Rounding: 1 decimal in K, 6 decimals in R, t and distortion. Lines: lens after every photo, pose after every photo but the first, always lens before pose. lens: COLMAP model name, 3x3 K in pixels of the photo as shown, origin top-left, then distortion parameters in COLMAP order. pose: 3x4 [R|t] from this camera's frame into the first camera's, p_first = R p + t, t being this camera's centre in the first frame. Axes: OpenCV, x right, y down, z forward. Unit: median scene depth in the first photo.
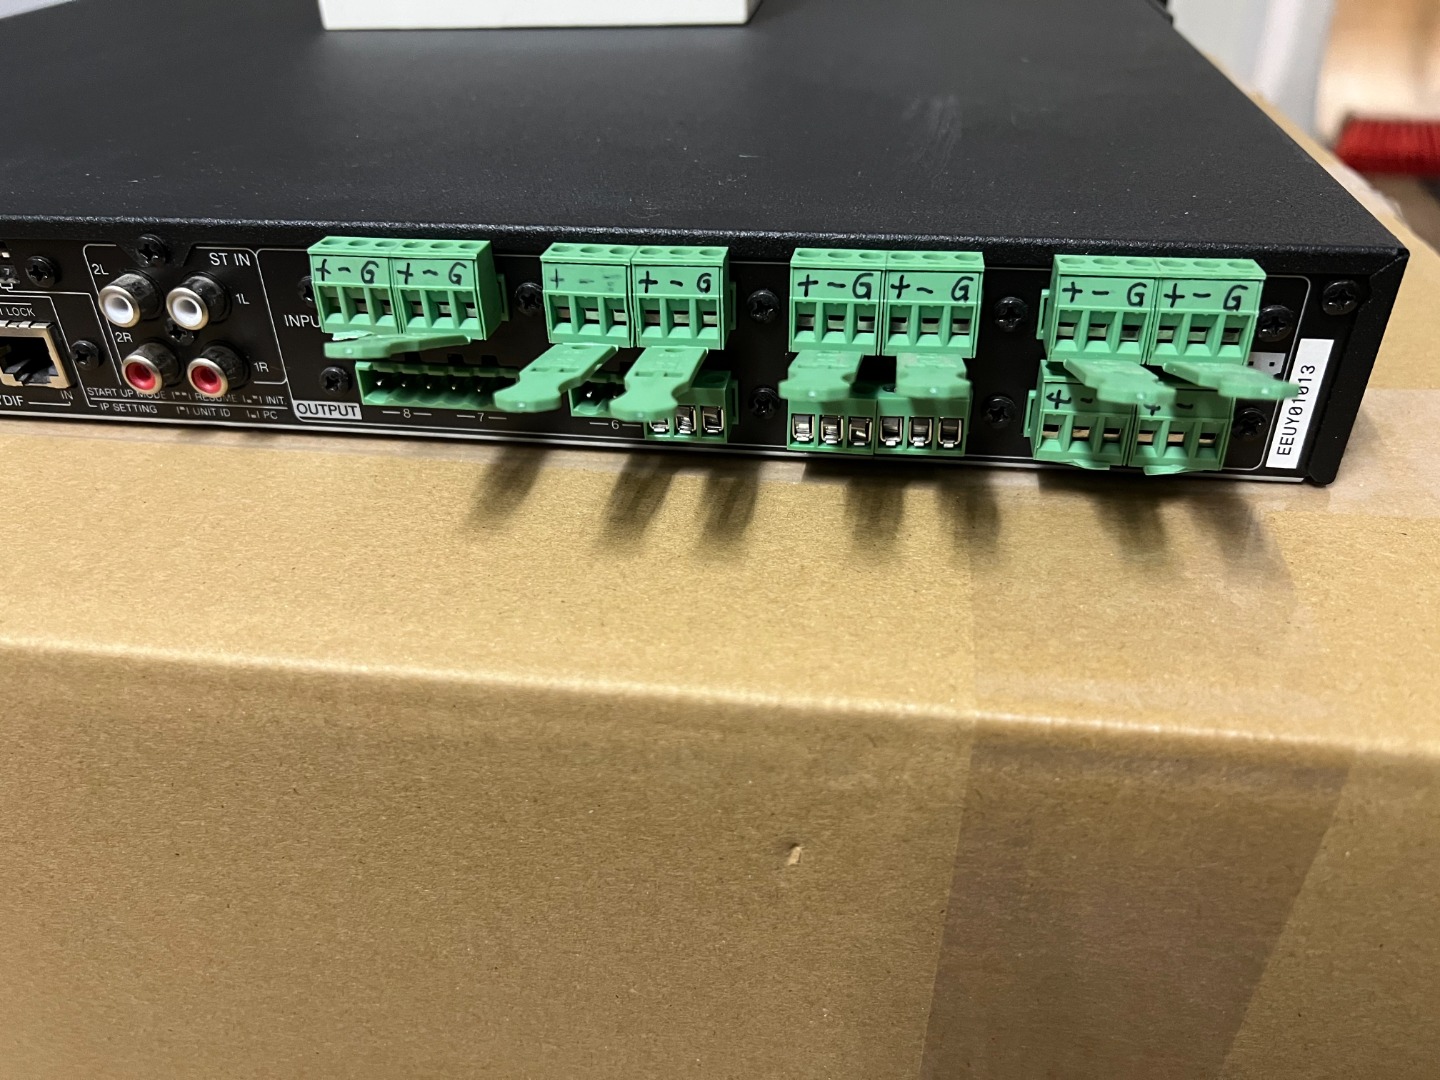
lens RADIAL K [[1103.1, 0, 715.6], [0, 1103.1, 502.9], [0, 0, 1]] dist [0.046229, -0.085037]
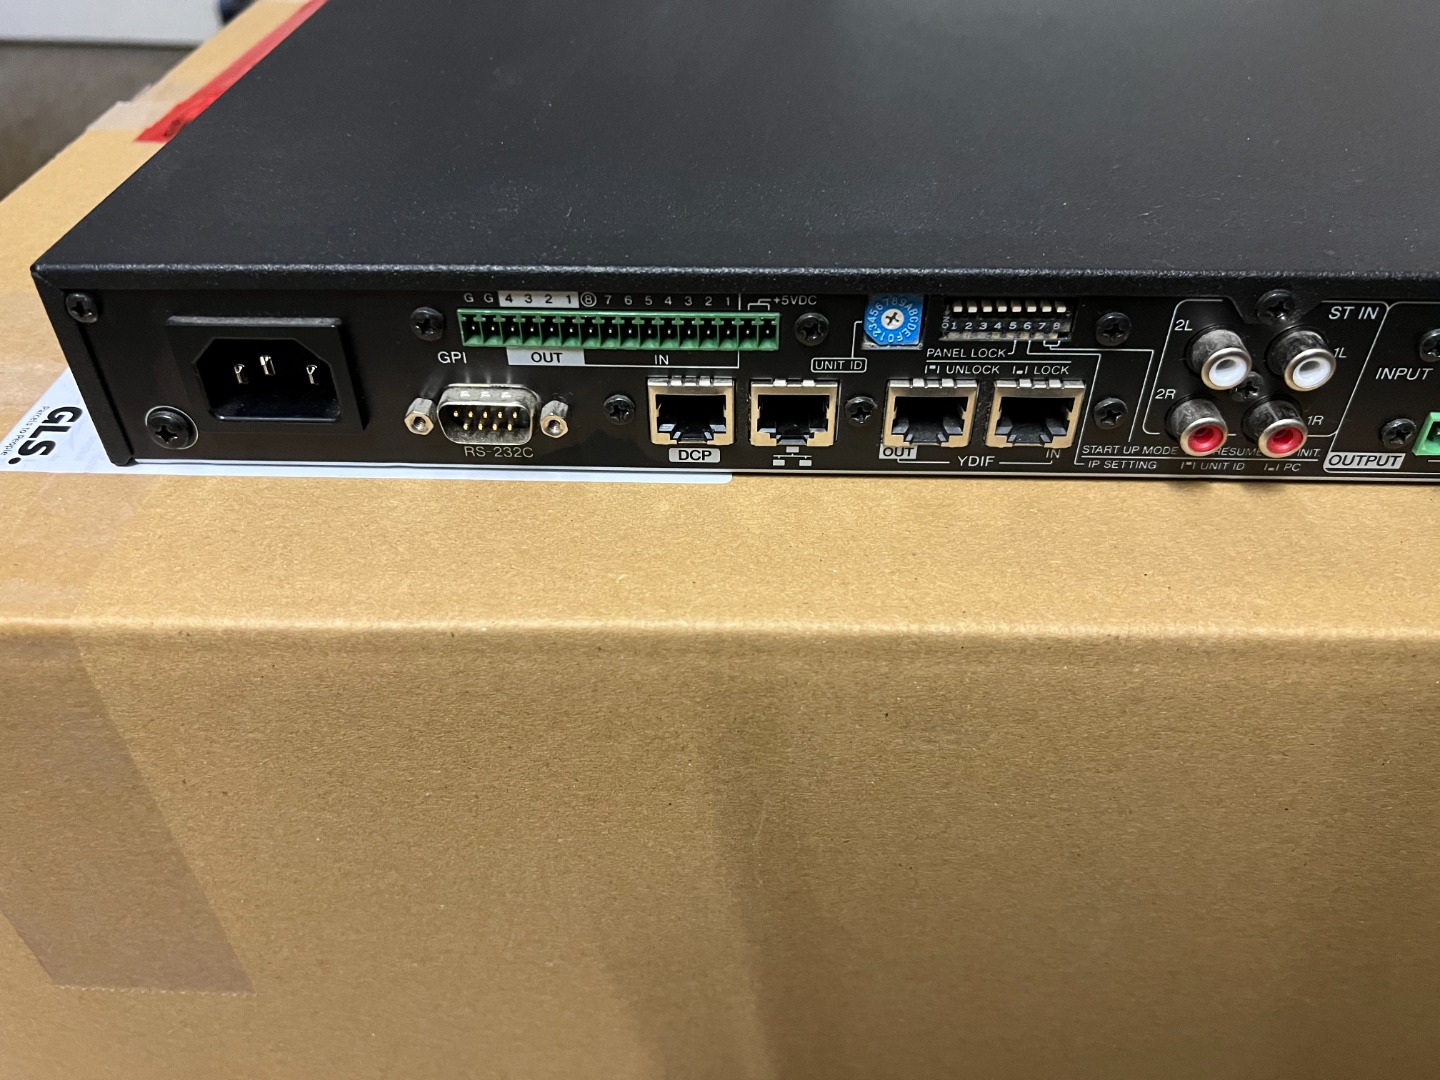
lens RADIAL K [[1113.0, 0, 711.0], [0, 1113.0, 512.3], [0, 0, 1]] dist [0.038050, -0.082871]
pose [[0.992910, -0.056367, 0.104651, -1.338200], [0.044118, 0.992283, 0.115880, -0.141708], [-0.110376, -0.110441, 0.987735, 0.023841]]
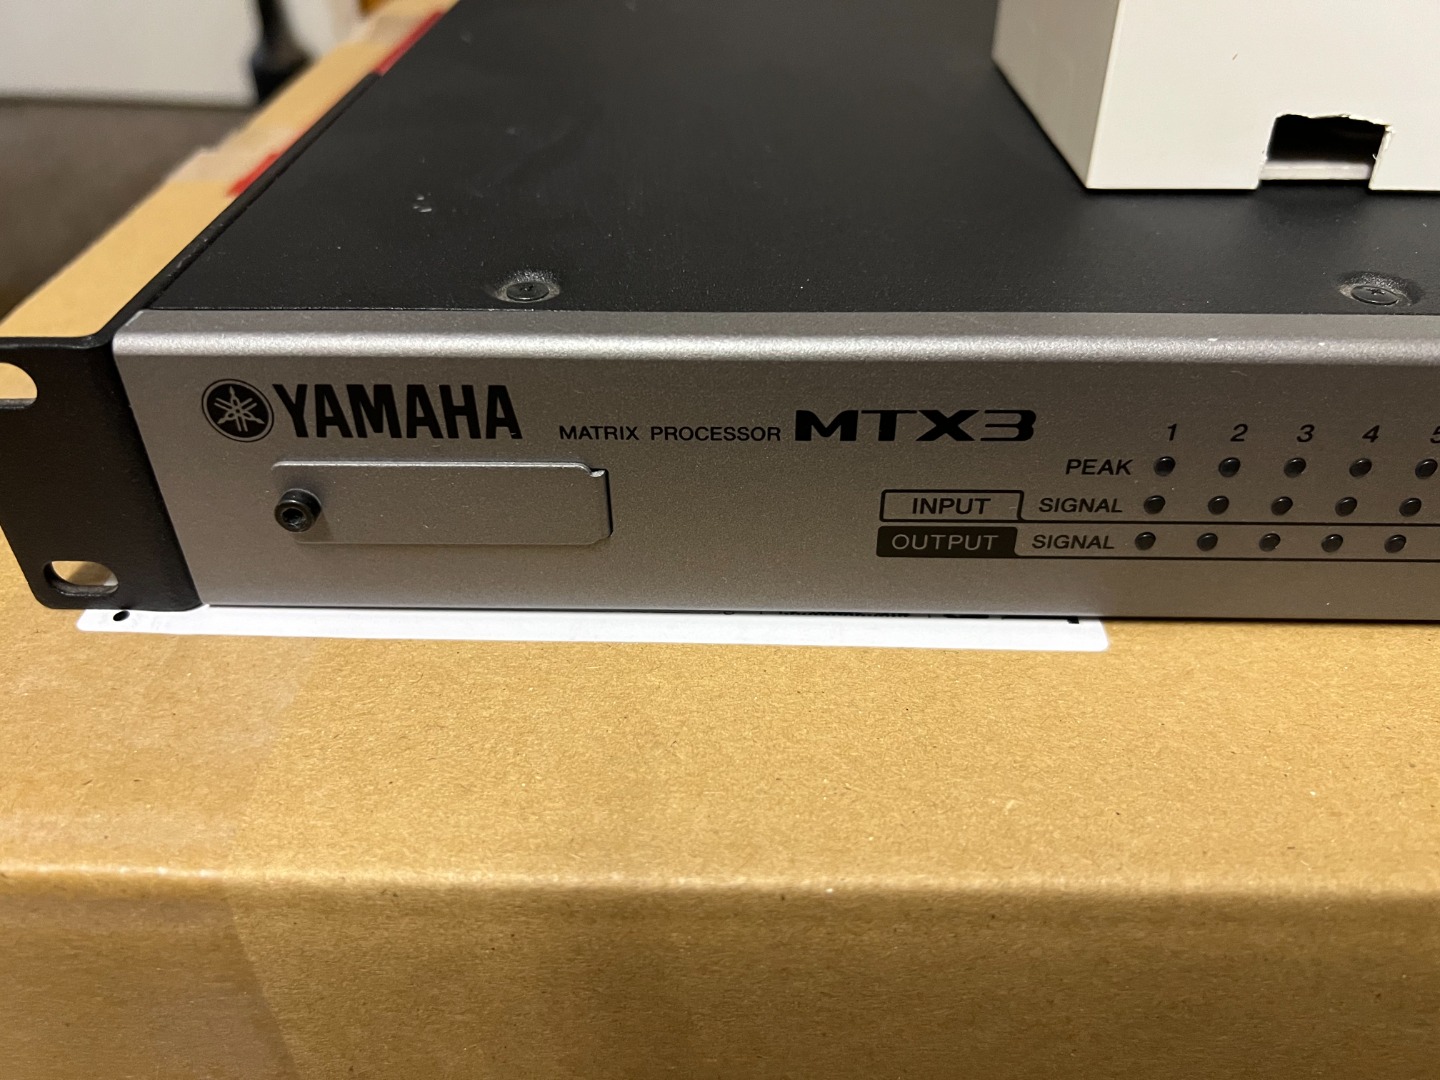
lens RADIAL K [[1148.6, 0, 726.7], [0, 1148.6, 511.3], [0, 0, 1]] dist [0.055460, -0.120890]
pose [[0.992888, -0.052617, 0.106797, -1.598056], [0.045533, 0.996665, 0.067721, -0.223111], [-0.110005, -0.062376, 0.991972, 0.381819]]
